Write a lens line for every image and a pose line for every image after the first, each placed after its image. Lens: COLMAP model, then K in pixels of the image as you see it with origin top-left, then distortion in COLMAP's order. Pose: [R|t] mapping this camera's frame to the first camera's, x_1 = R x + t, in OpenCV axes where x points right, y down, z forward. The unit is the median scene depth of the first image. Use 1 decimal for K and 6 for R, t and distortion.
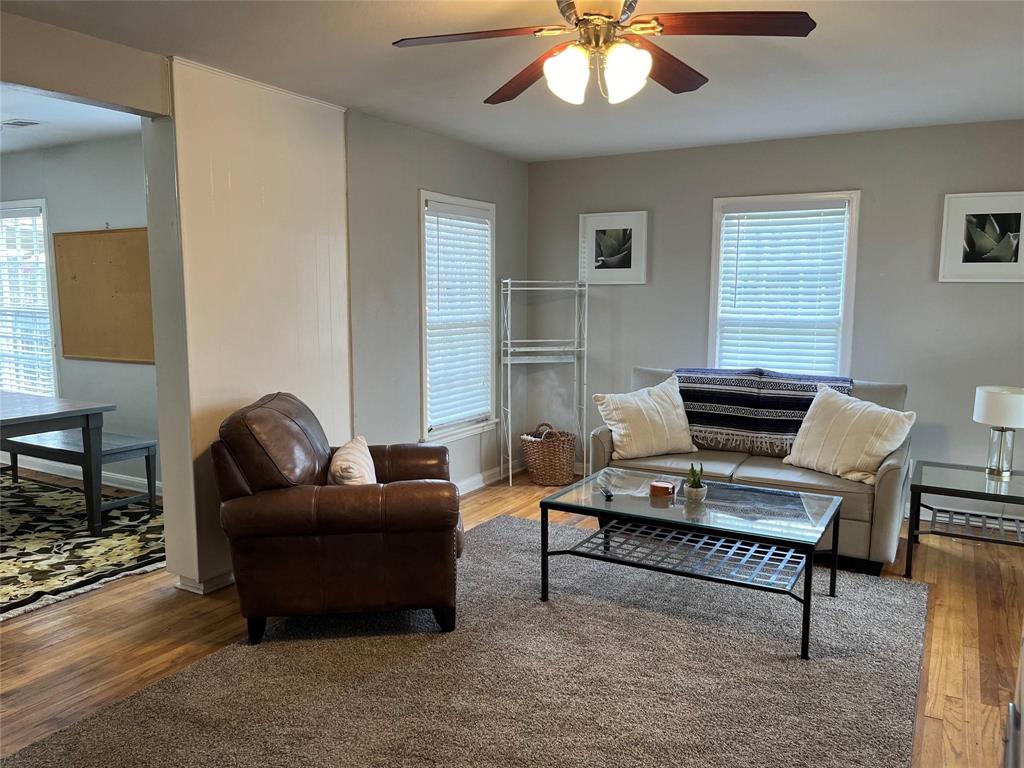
lens RADIAL K [[778.5, 0, 504.5], [0, 778.5, 384.5], [0, 0, 1]] dist [0.062719, -0.083280]
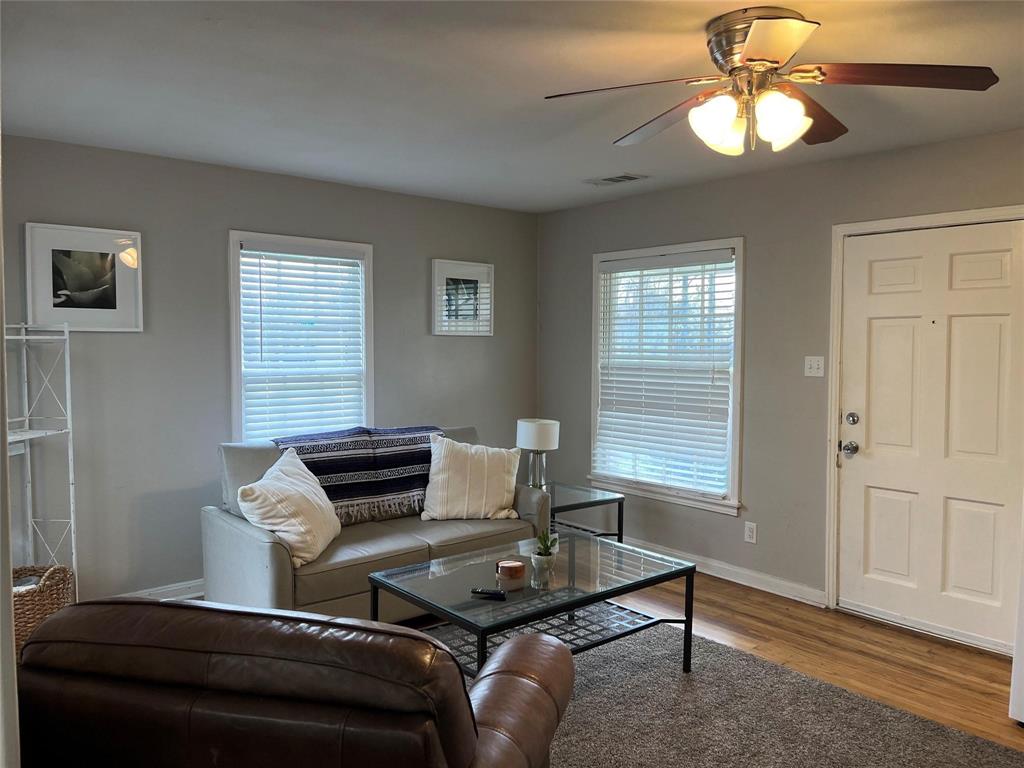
lens RADIAL K [[778.5, 0, 519.4], [0, 778.5, 379.9], [0, 0, 1]] dist [0.062719, -0.083280]
pose [[0.339998, -0.049633, 0.939116, -0.459627], [0.106485, 0.994216, 0.013993, -0.067193], [-0.934378, 0.095244, 0.343316, 0.501081]]
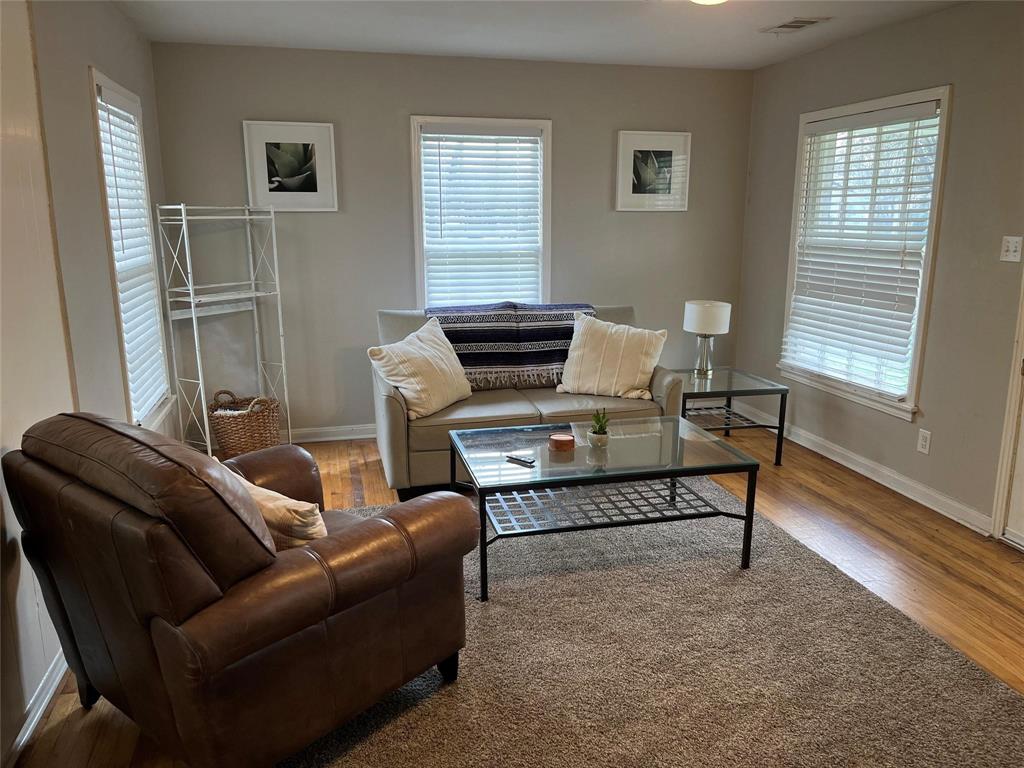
lens RADIAL K [[778.5, 0, 518.1], [0, 778.5, 389.8], [0, 0, 1]] dist [0.062719, -0.083280]
pose [[0.721676, -0.158435, 0.673857, -0.338434], [0.085382, 0.986395, 0.140478, -0.046809], [-0.686946, -0.043845, 0.725385, 0.274748]]
